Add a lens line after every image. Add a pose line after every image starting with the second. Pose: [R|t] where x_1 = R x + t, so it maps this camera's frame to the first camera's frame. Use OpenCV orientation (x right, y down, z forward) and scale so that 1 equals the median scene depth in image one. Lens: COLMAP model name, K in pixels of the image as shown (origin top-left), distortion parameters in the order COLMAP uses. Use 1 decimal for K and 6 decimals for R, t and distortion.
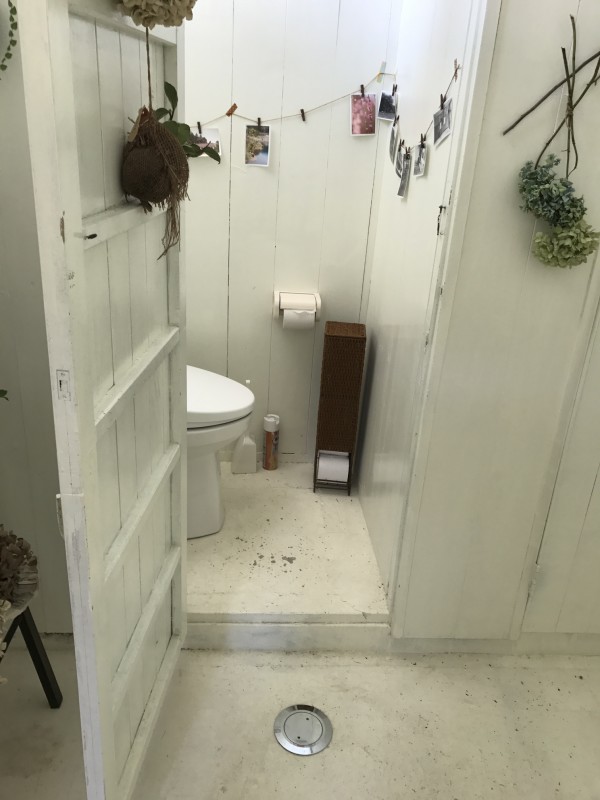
lens RADIAL K [[652.5, 0, 300.6], [0, 652.5, 395.8], [0, 0, 1]] dist [0.016333, -0.016360]
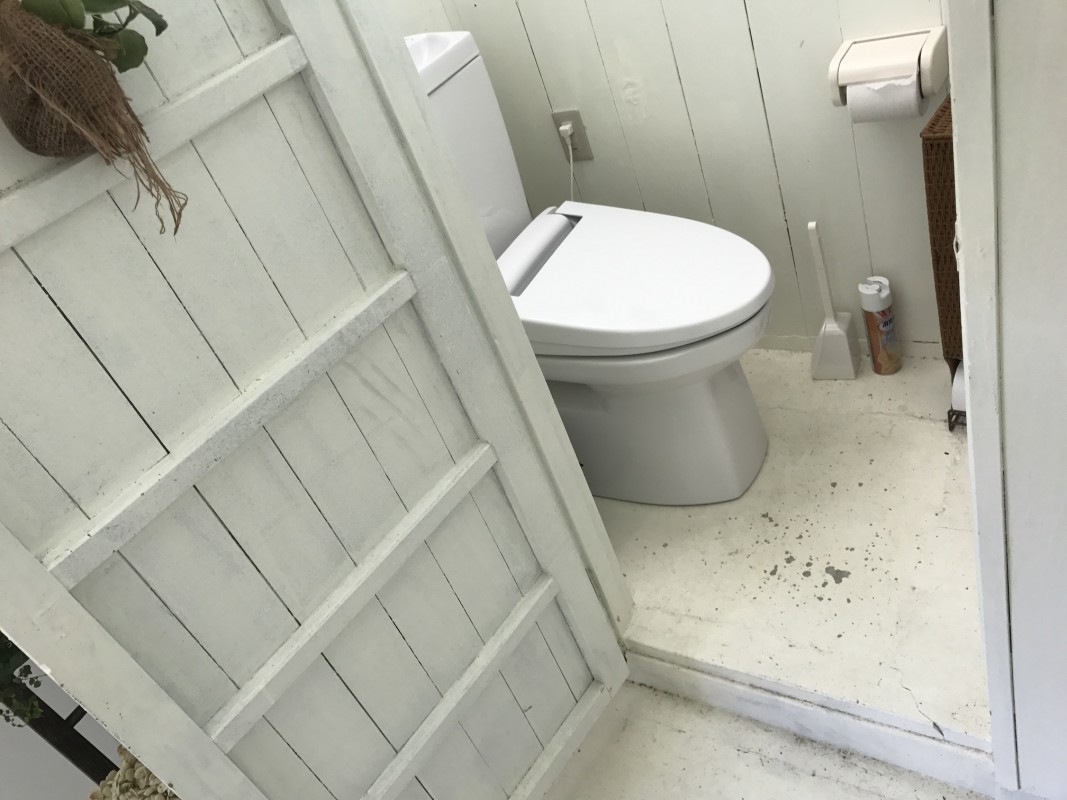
lens RADIAL K [[870.3, 0, 530.6], [0, 870.3, 397.8], [0, 0, 1]] dist [0.016333, -0.016360]
pose [[0.746070, 0.074363, -0.661702, 0.268217], [0.138772, 0.954559, 0.263740, -0.125089], [0.651246, -0.288594, 0.701849, 0.352396]]
